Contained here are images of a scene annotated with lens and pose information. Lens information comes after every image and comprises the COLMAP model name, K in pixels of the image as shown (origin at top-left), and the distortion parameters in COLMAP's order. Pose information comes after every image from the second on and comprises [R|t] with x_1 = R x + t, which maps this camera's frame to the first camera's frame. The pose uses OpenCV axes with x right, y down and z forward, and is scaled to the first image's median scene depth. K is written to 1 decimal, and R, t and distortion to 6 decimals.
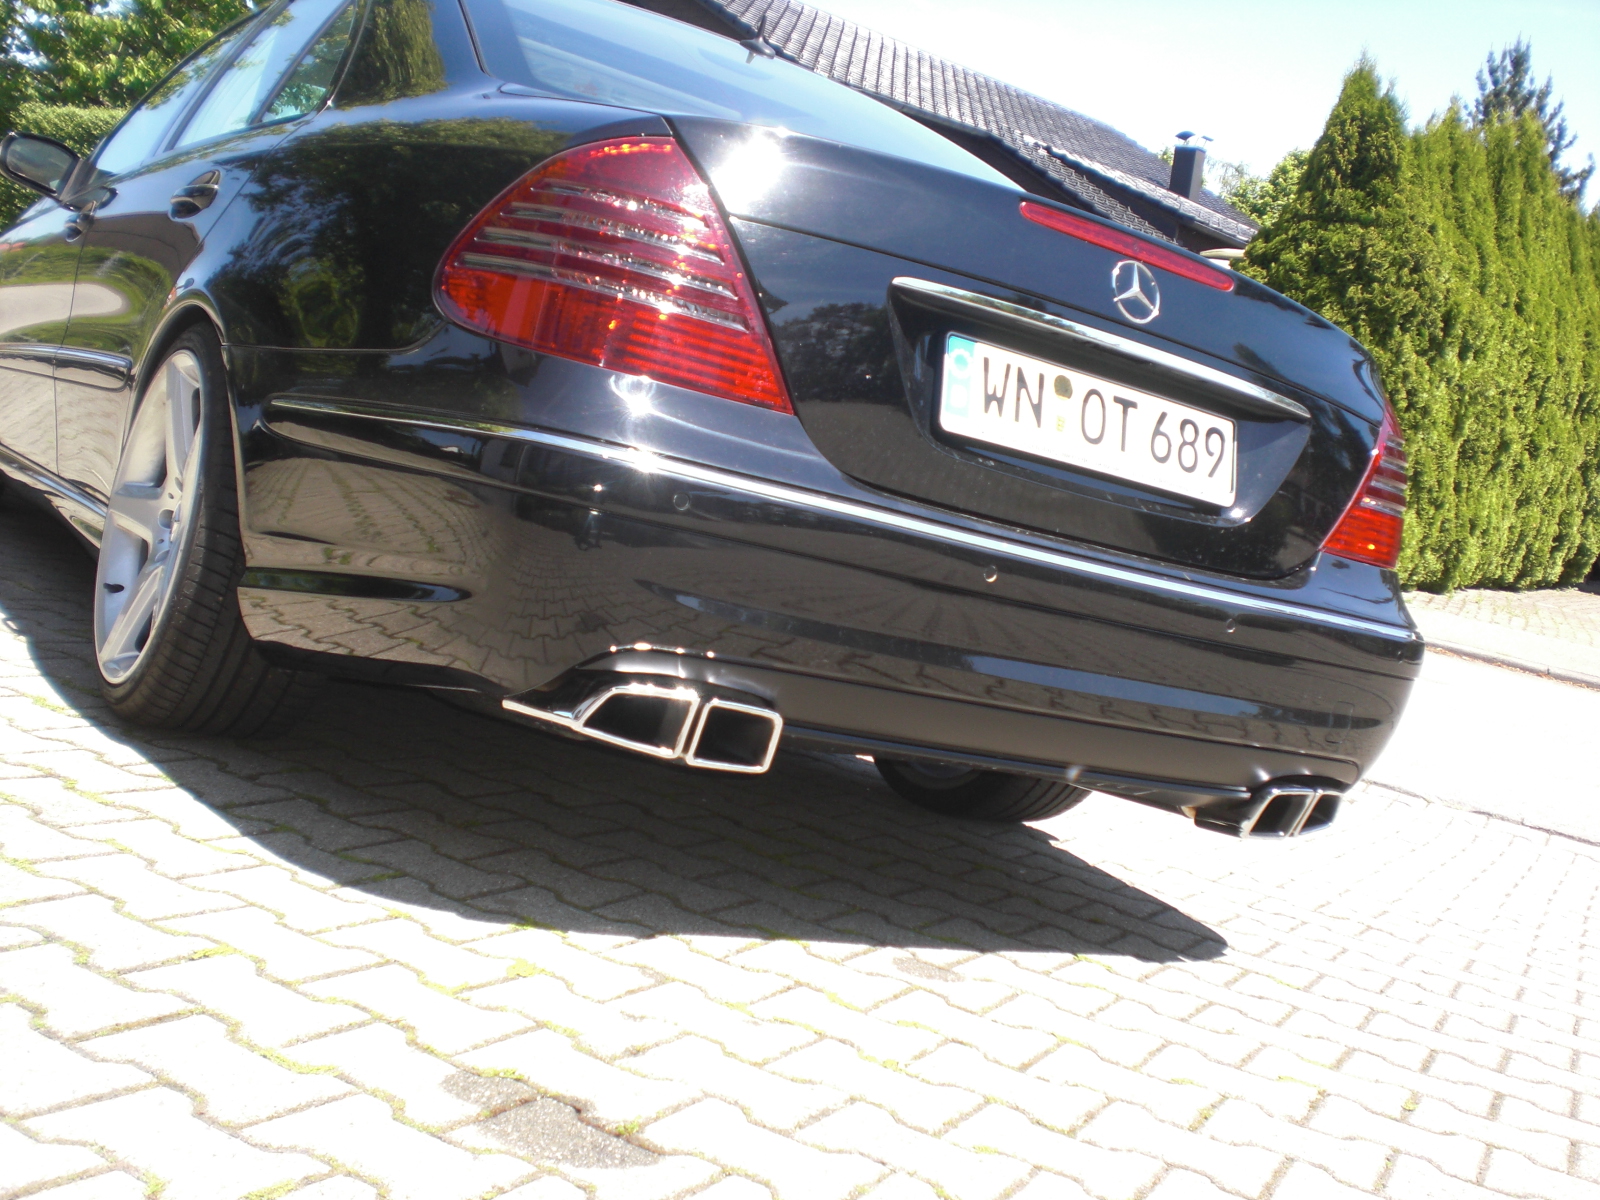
lens RADIAL K [[1790.6, 0, 814.0], [0, 1790.6, 611.9], [0, 0, 1]] dist [-0.045326, -0.205619]
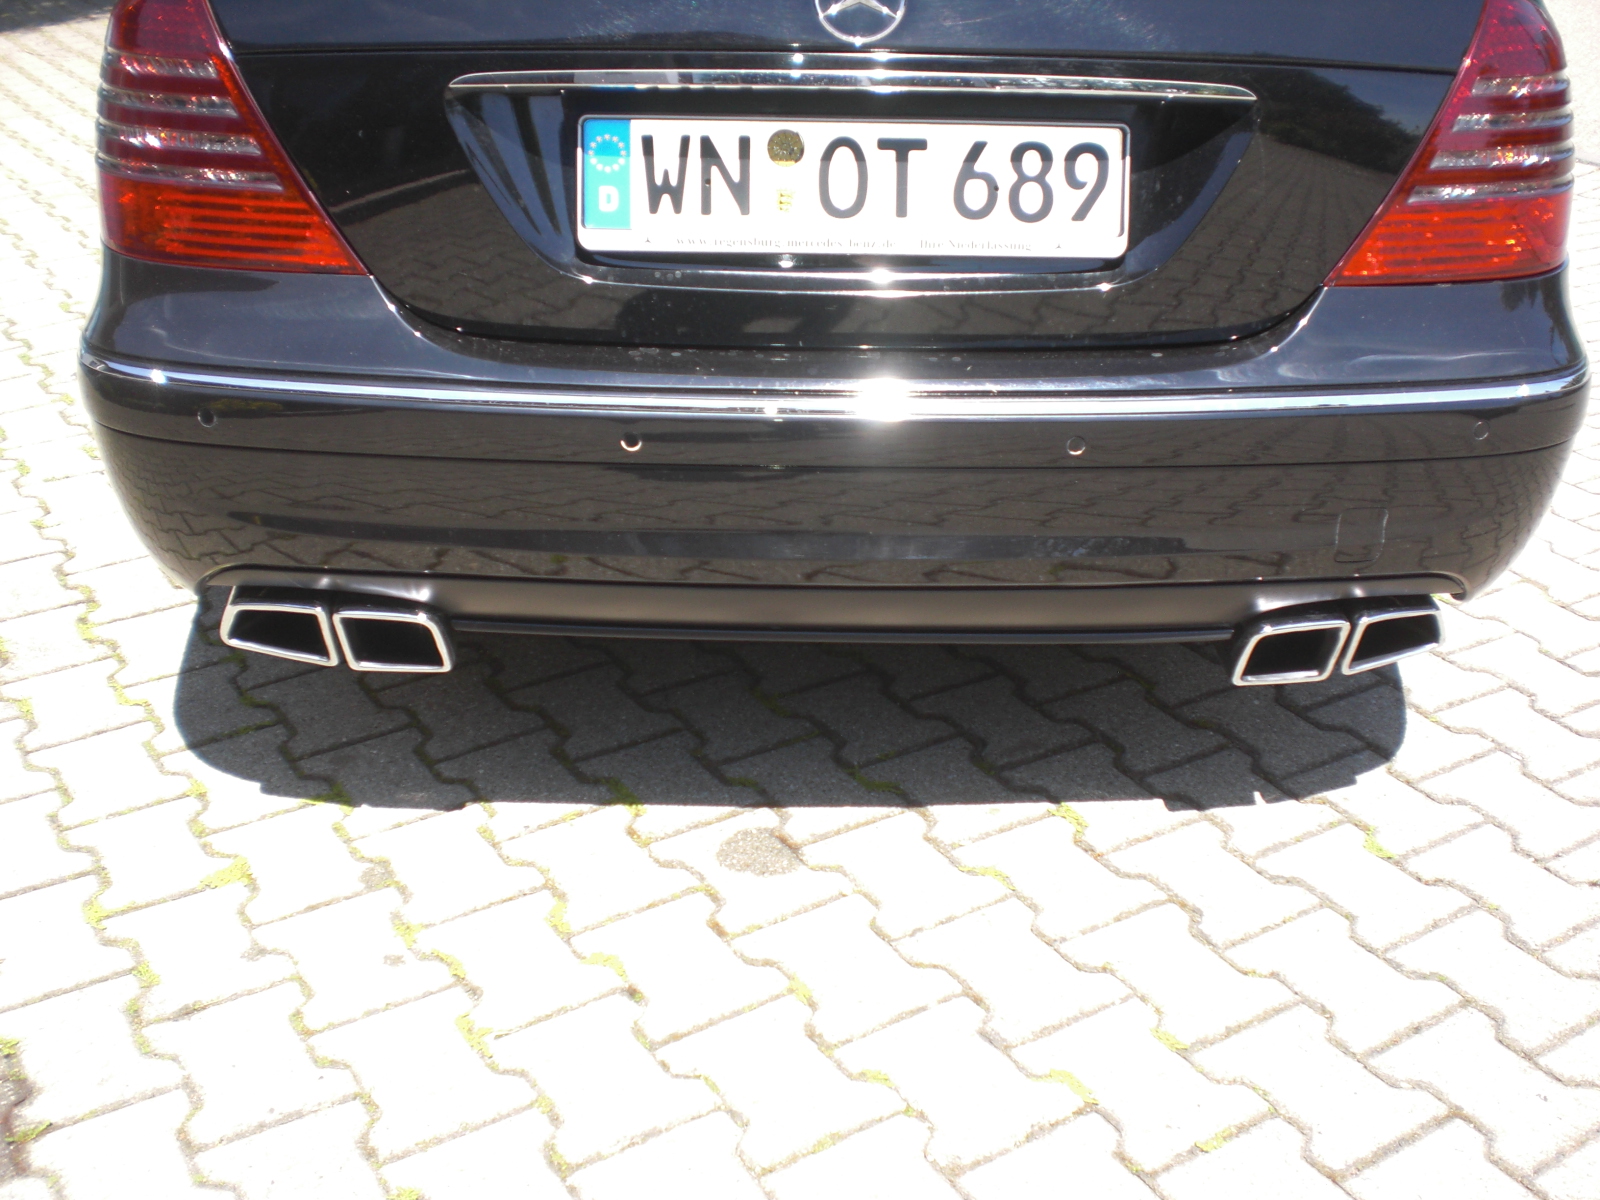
lens RADIAL K [[1790.6, 0, 814.0], [0, 1790.6, 611.9], [0, 0, 1]] dist [-0.045326, -0.205619]
pose [[0.833030, 0.039937, -0.551785, 0.537948], [0.137509, 0.951143, 0.276439, -0.139622], [0.535867, -0.306157, 0.786838, 0.359858]]
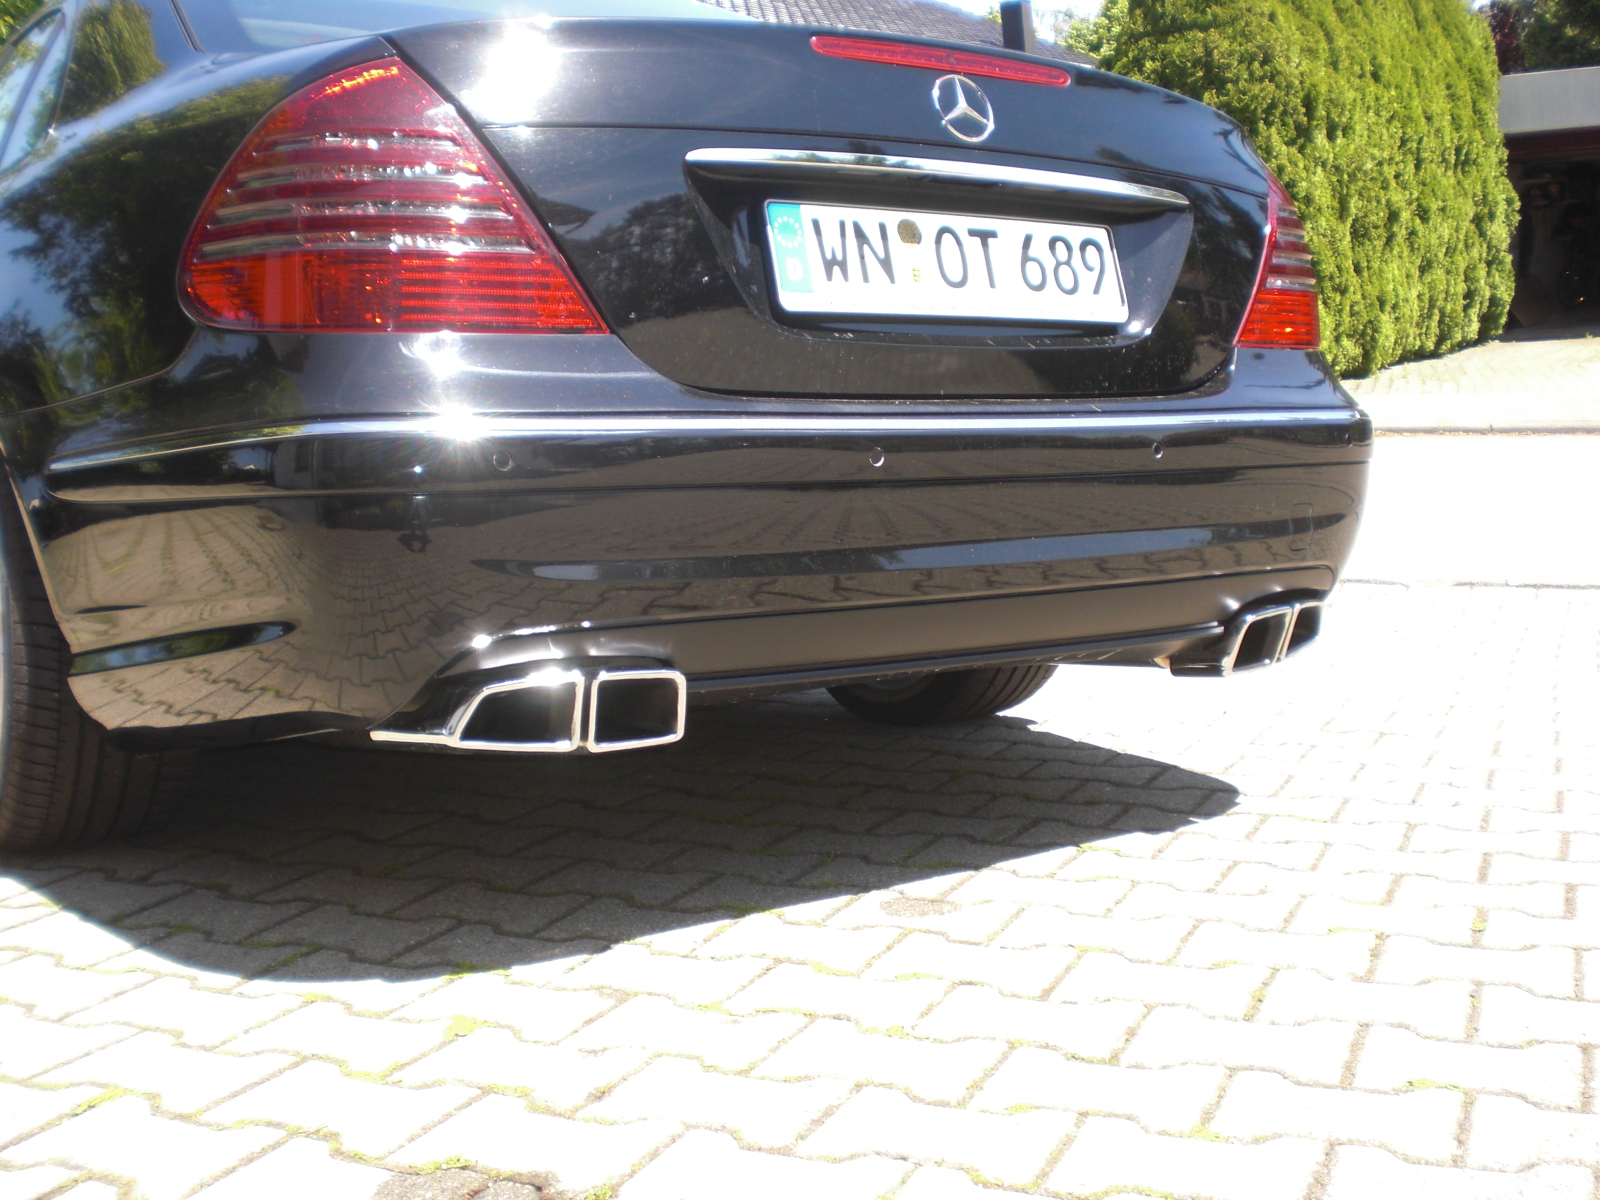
lens RADIAL K [[1796.8, 0, 803.8], [0, 1796.8, 603.2], [0, 0, 1]] dist [-0.040501, -0.233978]
pose [[0.970088, -0.242220, 0.016067, 0.029260], [0.241552, 0.969750, 0.035185, 0.007555], [-0.024103, -0.030251, 0.999252, 0.107184]]
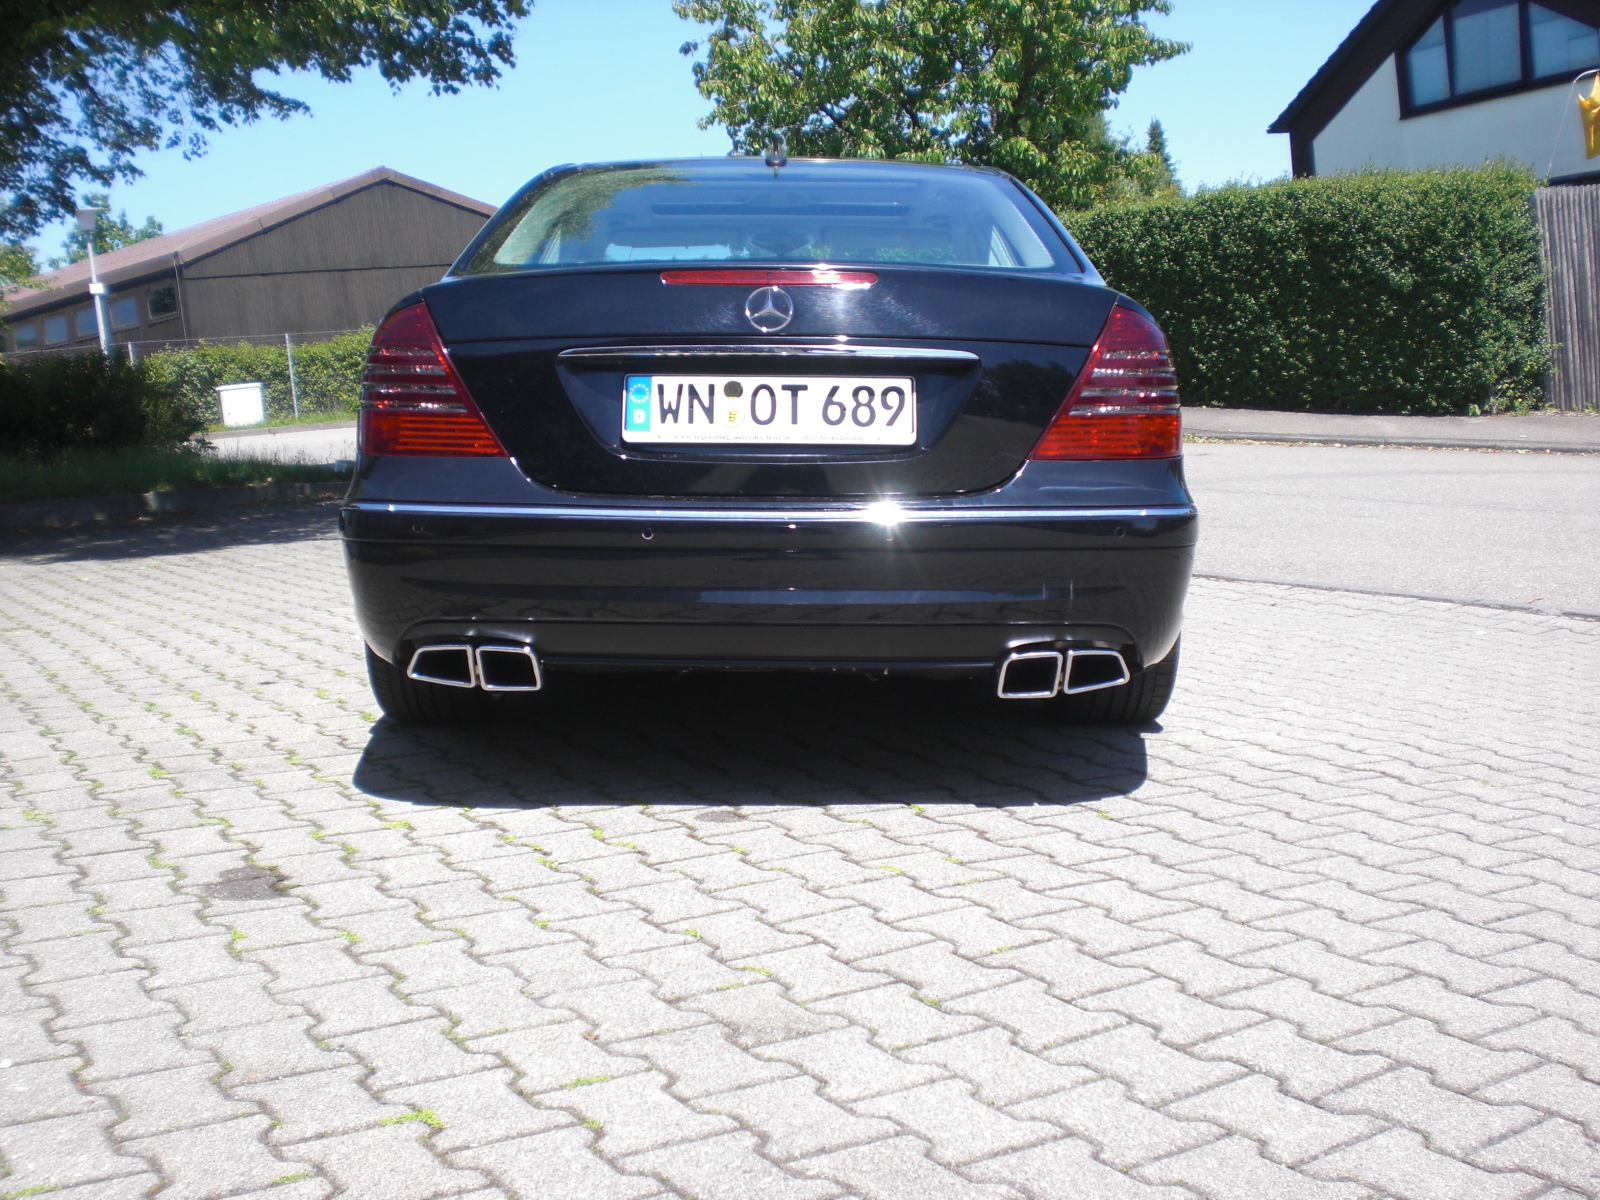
lens RADIAL K [[1801.4, 0, 810.1], [0, 1801.4, 610.6], [0, 0, 1]] dist [-0.059705, -0.193203]
pose [[0.818328, -0.153577, -0.553854, 0.901001], [0.144304, 0.987673, -0.060657, 0.131913], [0.556342, -0.030286, 0.830402, -0.128168]]
